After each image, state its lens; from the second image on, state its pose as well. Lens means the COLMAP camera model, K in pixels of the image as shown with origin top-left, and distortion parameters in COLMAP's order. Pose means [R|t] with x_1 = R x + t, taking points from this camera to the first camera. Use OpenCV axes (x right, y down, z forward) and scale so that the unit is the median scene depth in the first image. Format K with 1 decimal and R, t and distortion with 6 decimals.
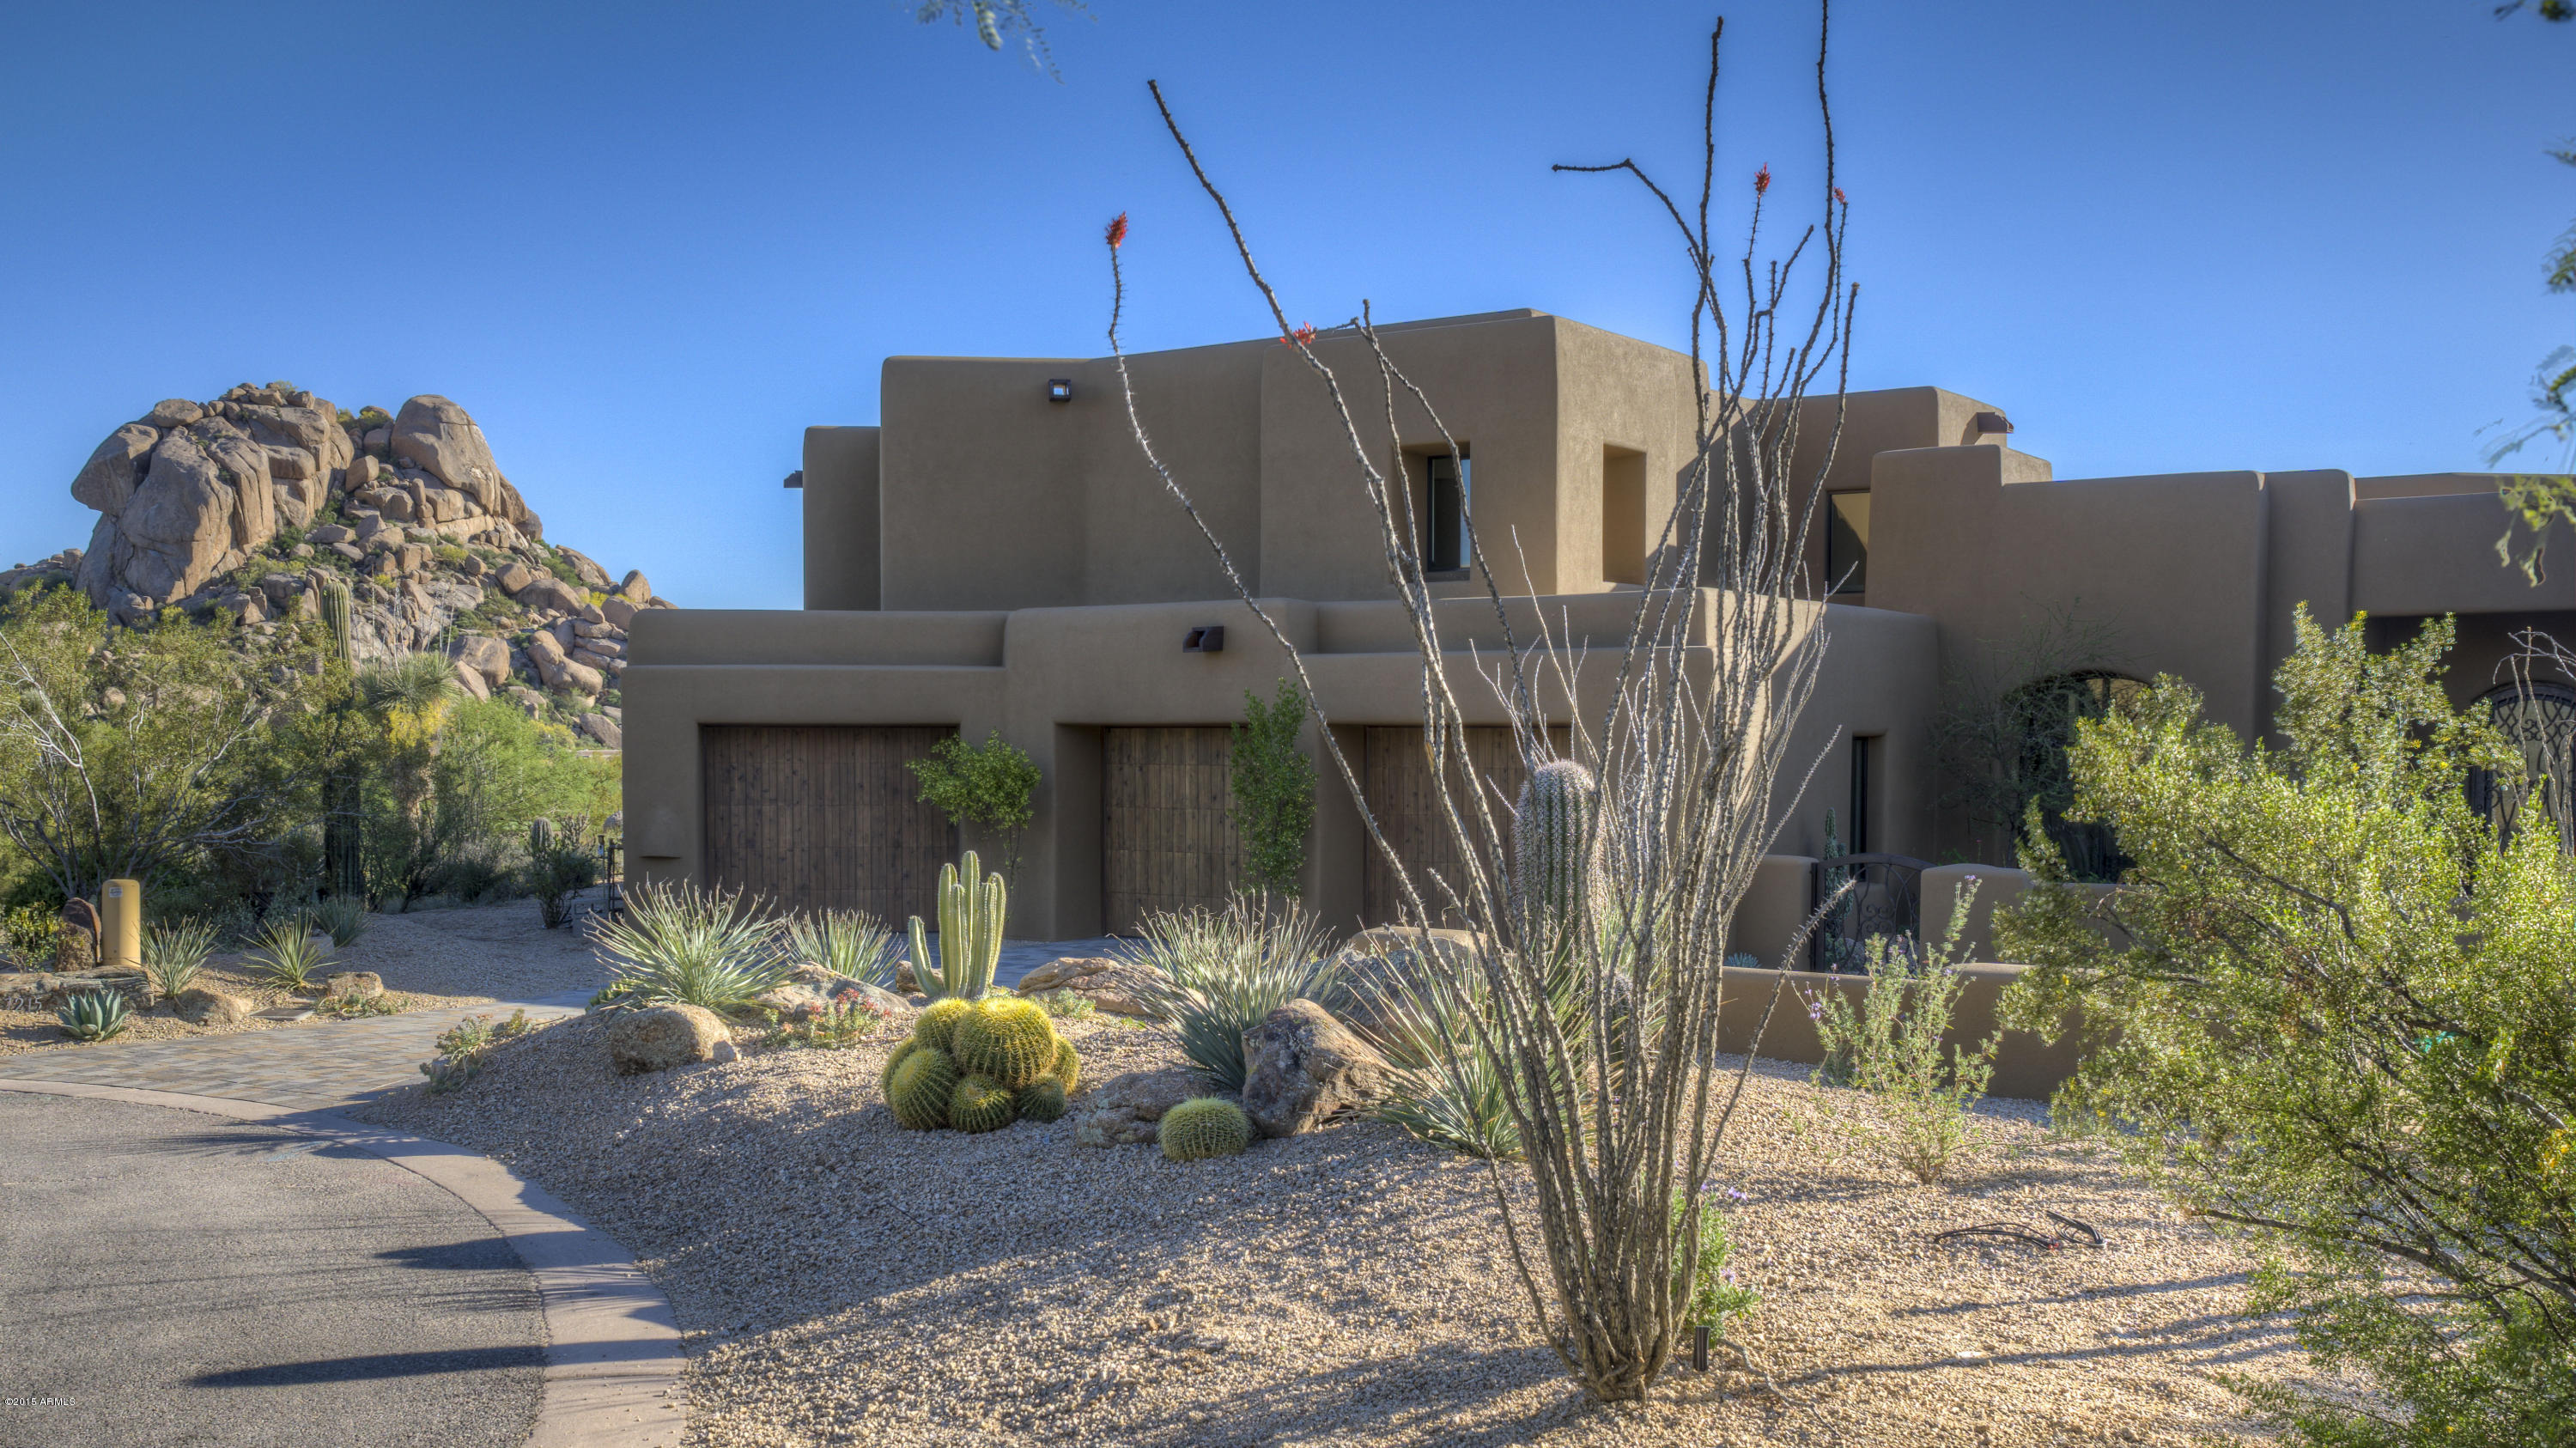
lens RADIAL K [[2463.1, 0, 1246.7], [0, 2463.1, 871.3], [0, 0, 1]] dist [-0.053738, 0.000000]
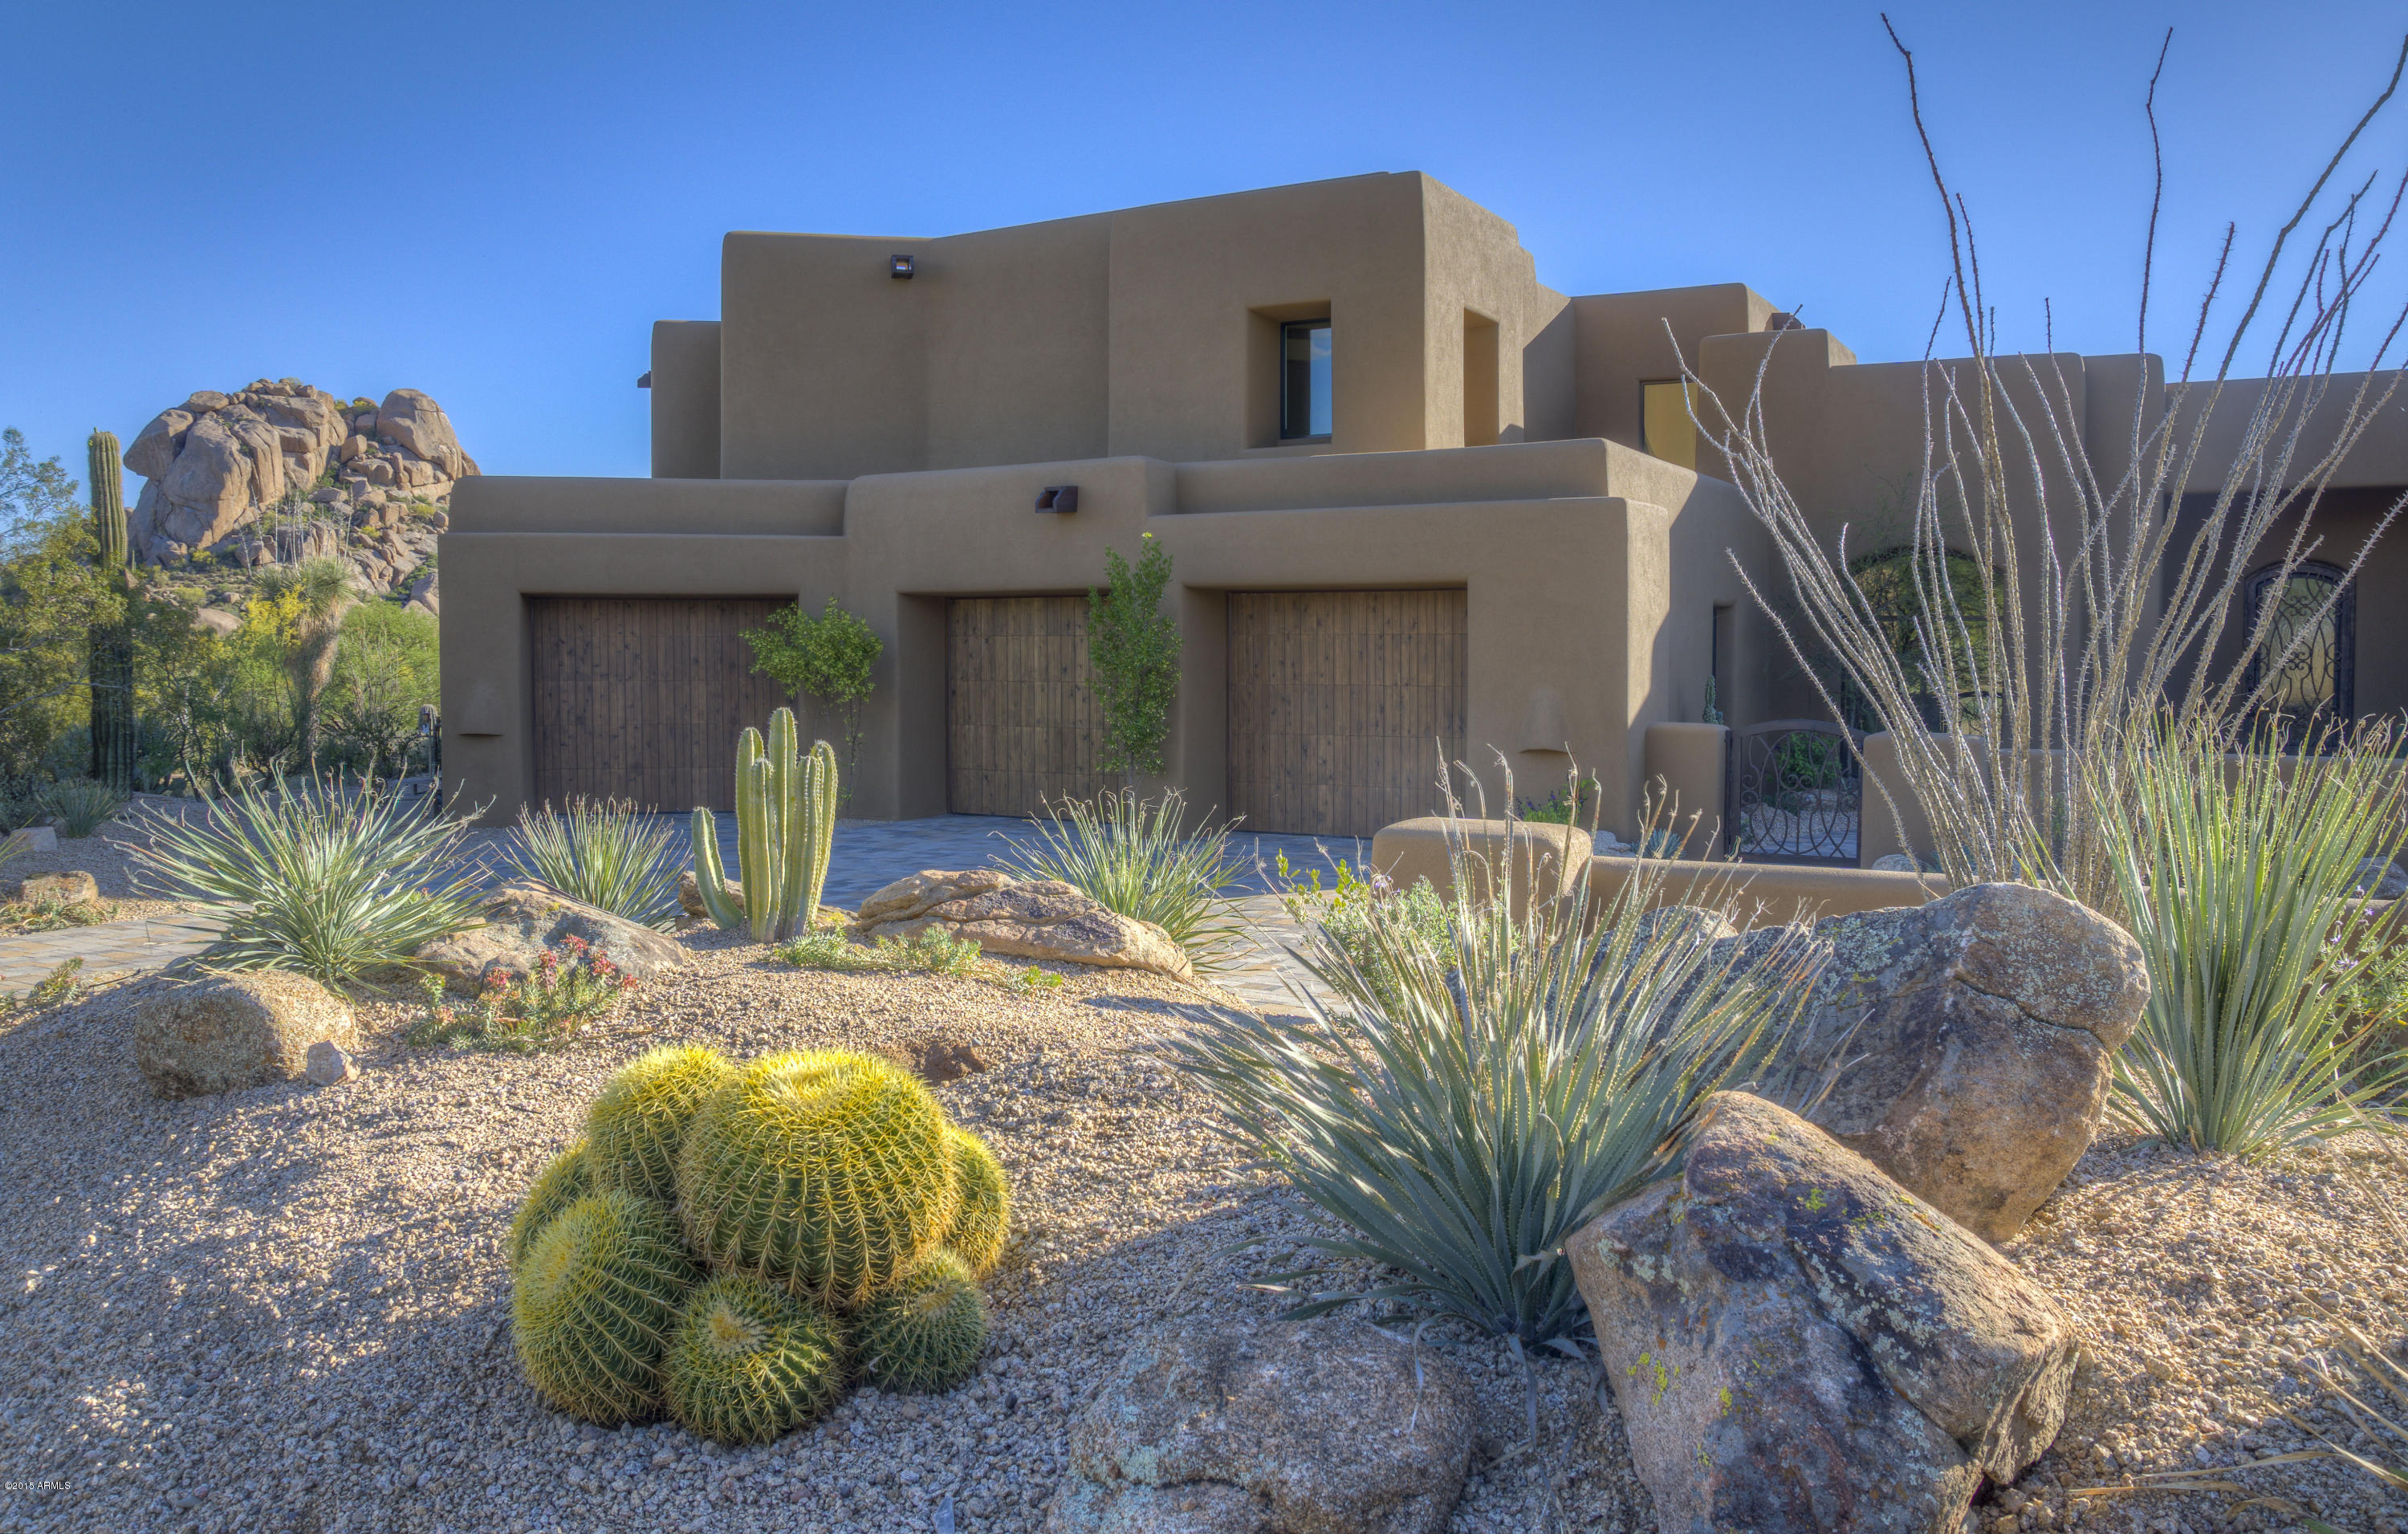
lens RADIAL K [[1827.5, 0, 1236.3], [0, 1827.5, 732.0], [0, 0, 1]] dist [-0.125200, 0.068041]
pose [[0.993864, -0.005731, 0.110458, -0.030328], [0.006855, 0.999928, -0.009800, 0.002528], [-0.110394, 0.010497, 0.993833, 0.335718]]
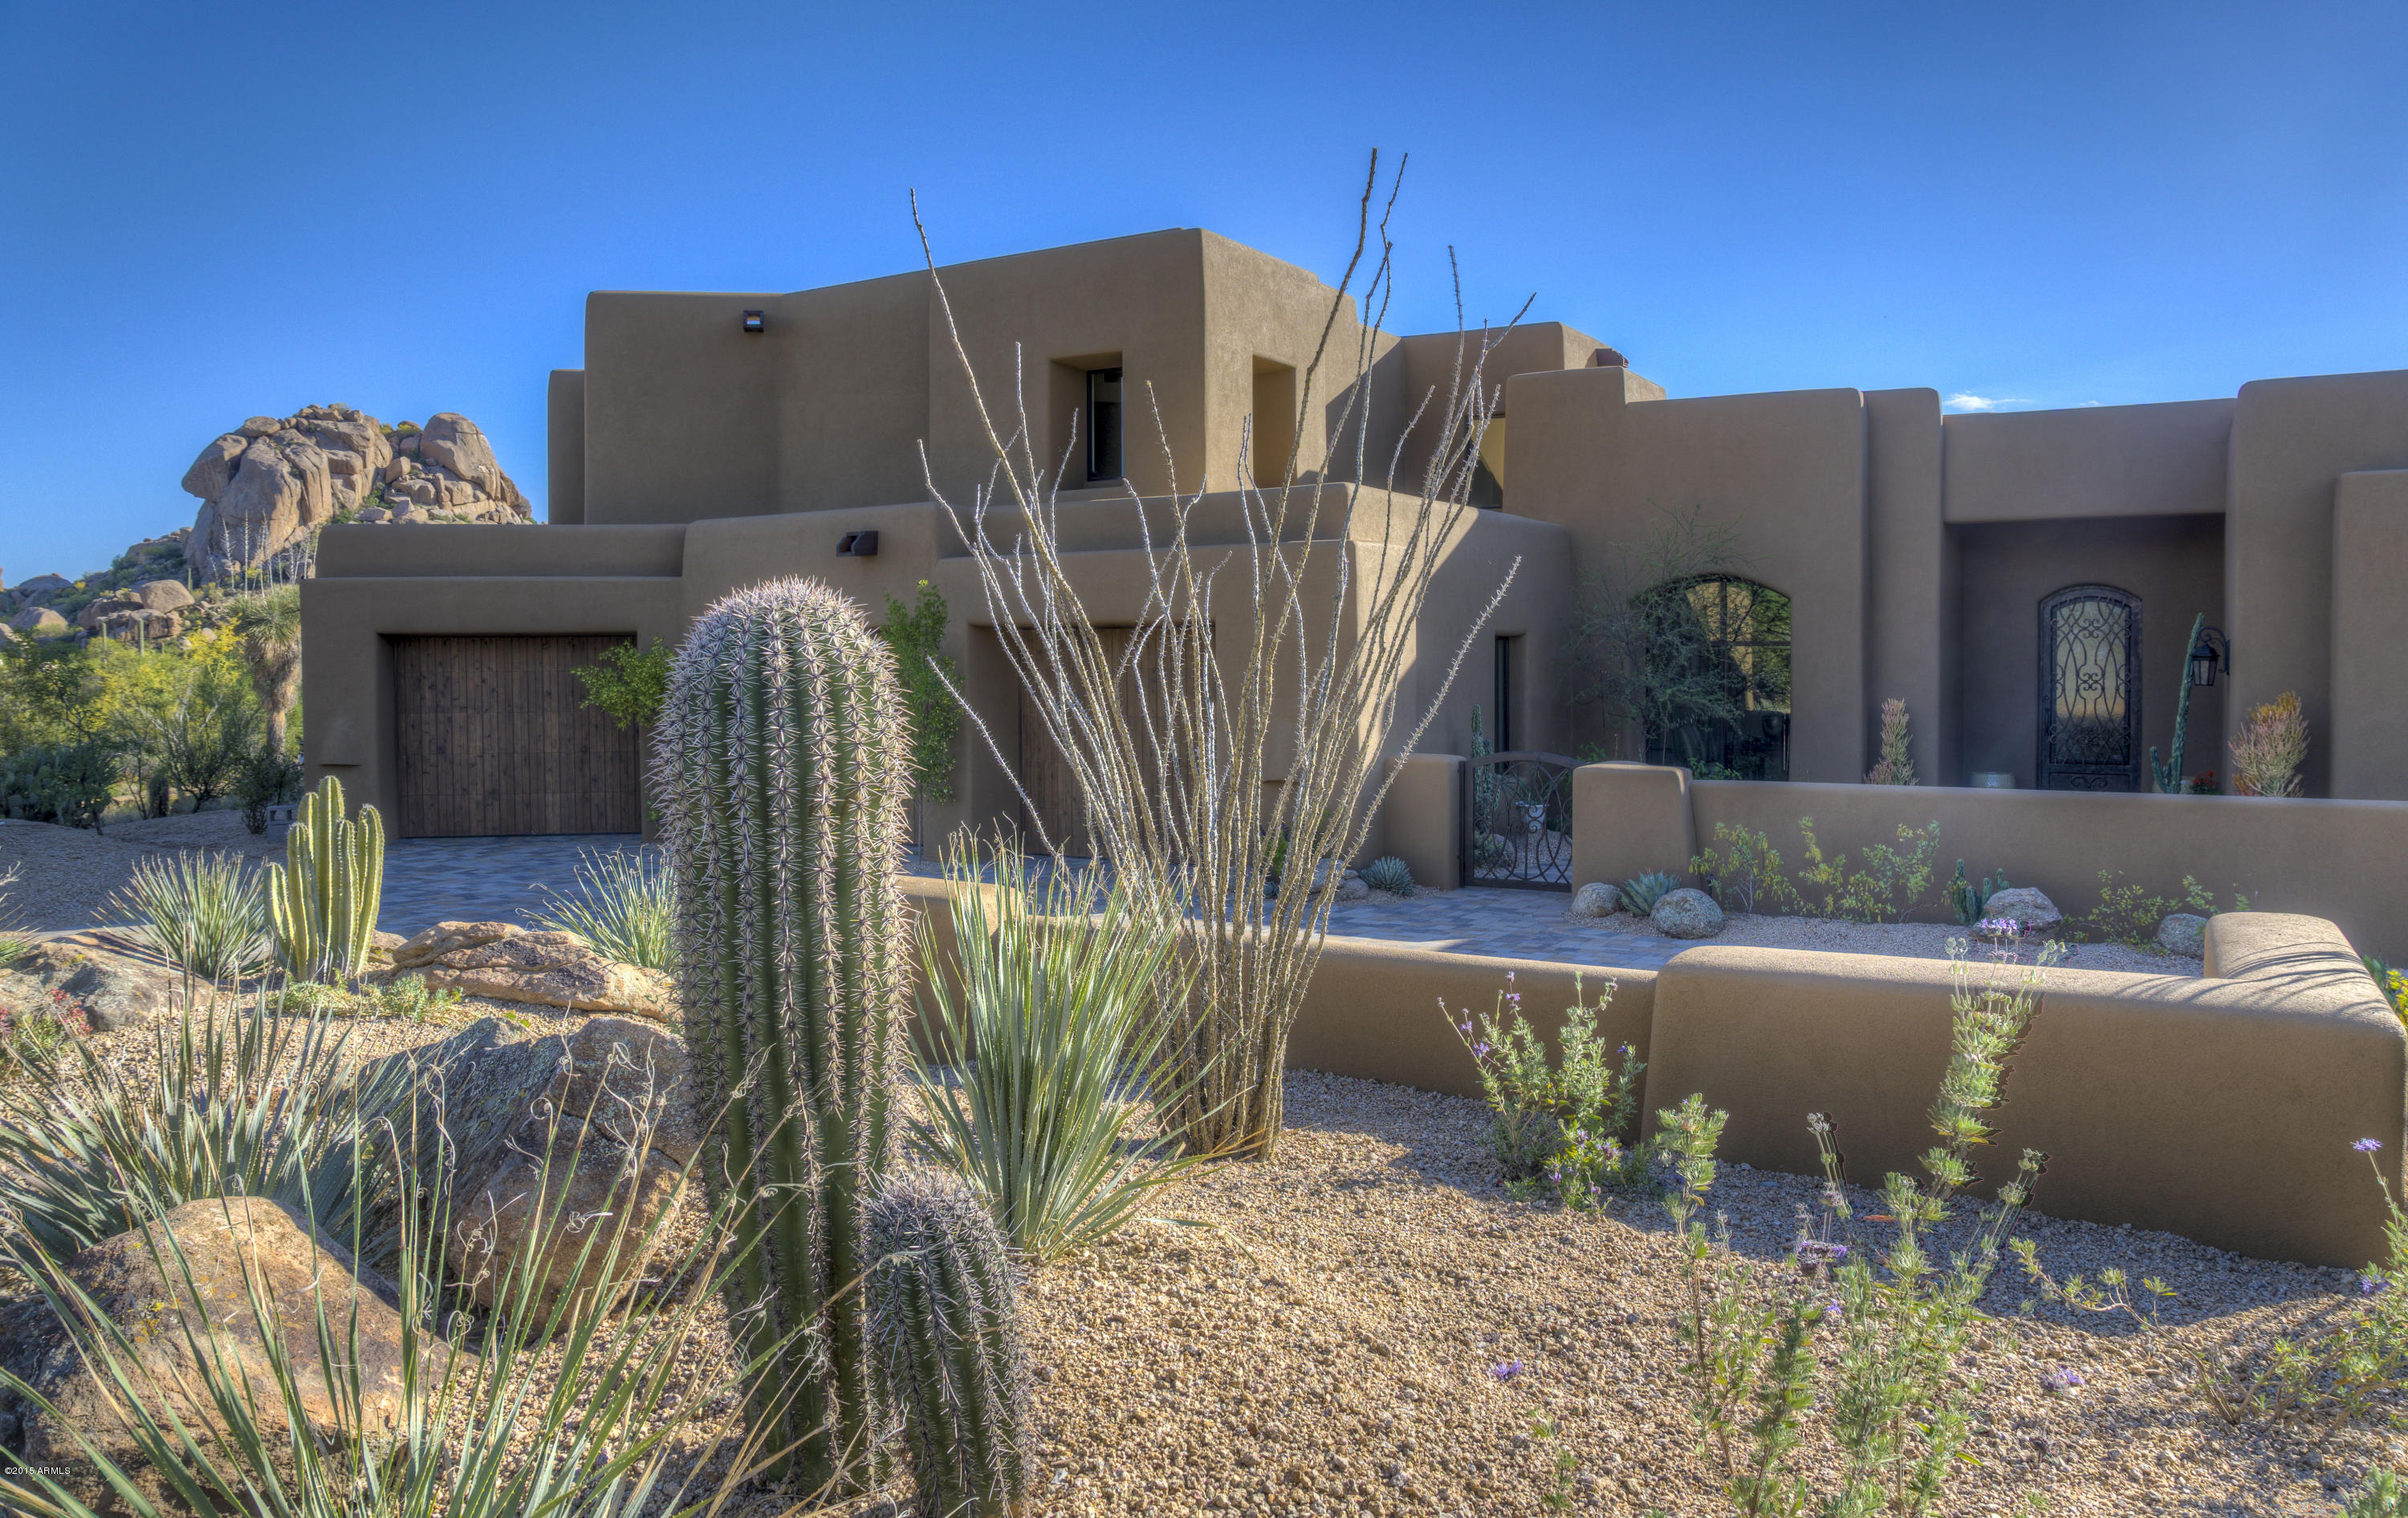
lens RADIAL K [[1765.5, 0, 1203.4], [0, 1765.5, 709.3], [0, 0, 1]] dist [-0.129410, 0.063013]
pose [[0.996352, -0.010061, 0.084742, 0.069553], [0.012201, 0.999619, -0.024773, -0.008068], [-0.084461, 0.025717, 0.996095, 0.309586]]
